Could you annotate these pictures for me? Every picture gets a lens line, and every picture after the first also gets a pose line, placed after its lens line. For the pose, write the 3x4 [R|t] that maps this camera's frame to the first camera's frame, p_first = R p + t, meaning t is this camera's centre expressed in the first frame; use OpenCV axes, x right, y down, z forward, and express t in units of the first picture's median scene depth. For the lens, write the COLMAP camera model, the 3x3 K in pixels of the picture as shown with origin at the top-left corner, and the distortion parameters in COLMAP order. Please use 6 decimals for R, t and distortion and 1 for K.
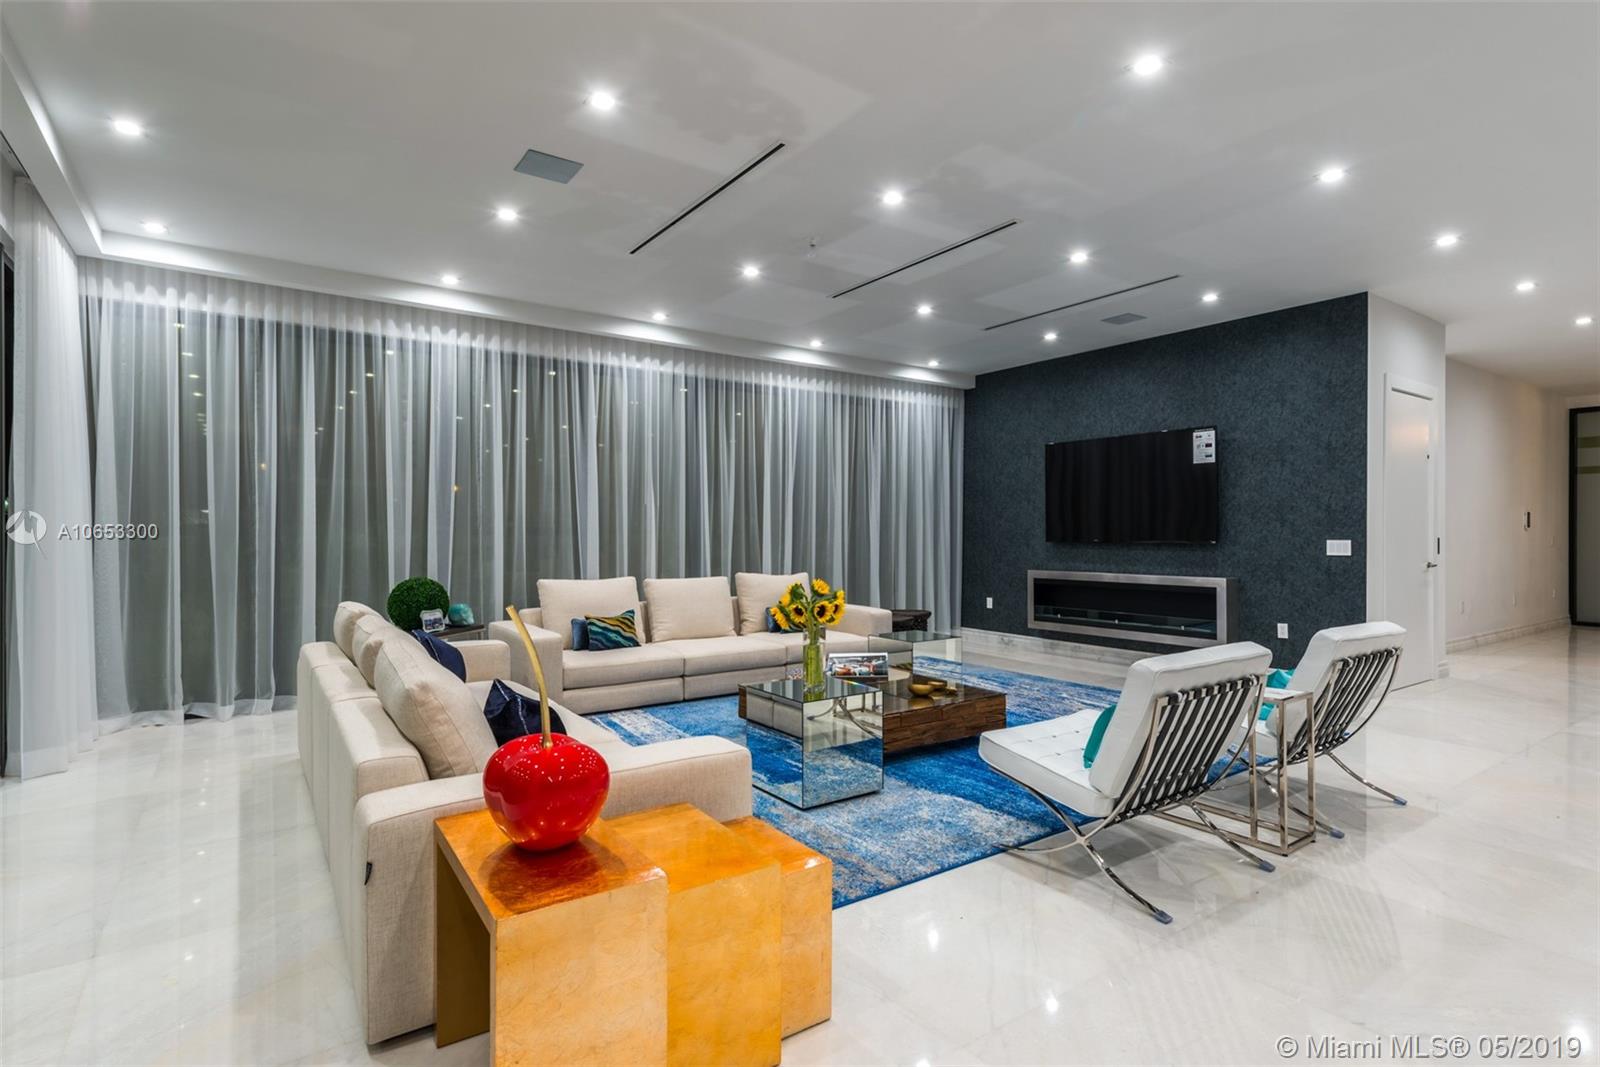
lens RADIAL K [[800.4, 0, 799.1], [0, 800.4, 537.2], [0, 0, 1]] dist [0.011346, -0.002791]
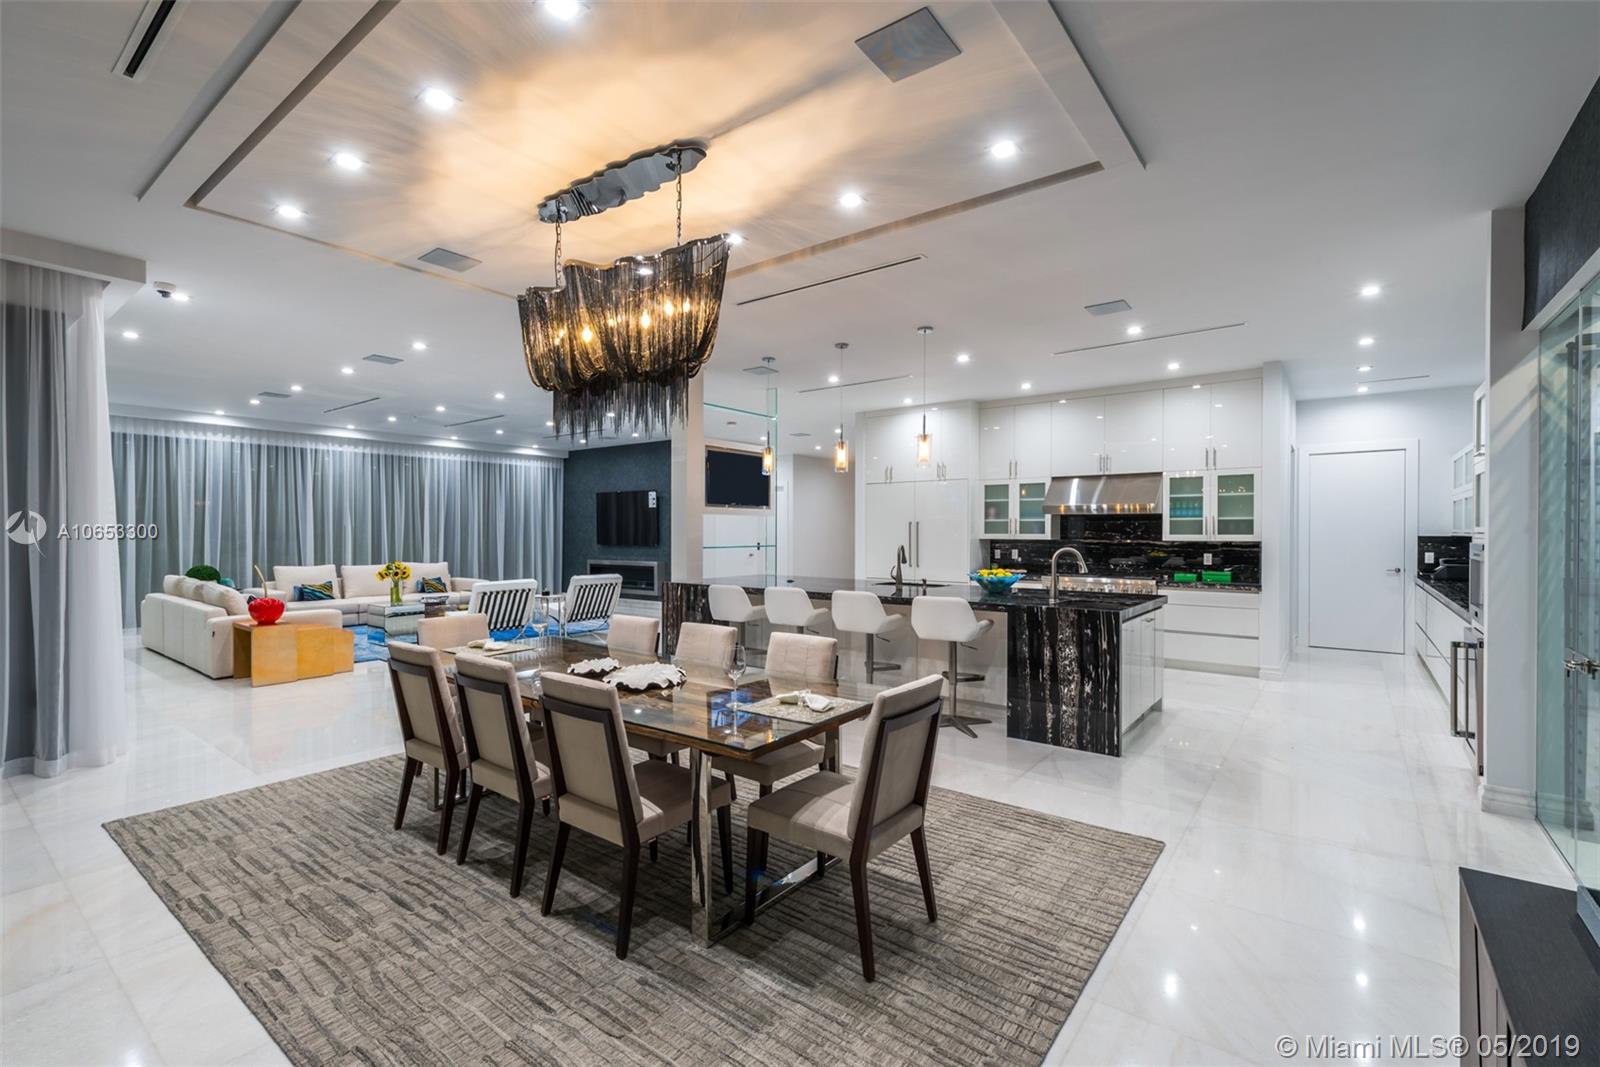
lens RADIAL K [[704.9, 0, 807.0], [0, 704.9, 535.2], [0, 0, 1]] dist [0.000240, -0.000051]
pose [[0.949603, 0.002389, 0.313446, 0.320775], [-0.002006, 0.999997, -0.001547, -0.017904], [-0.313449, 0.000841, 0.949605, -0.897867]]
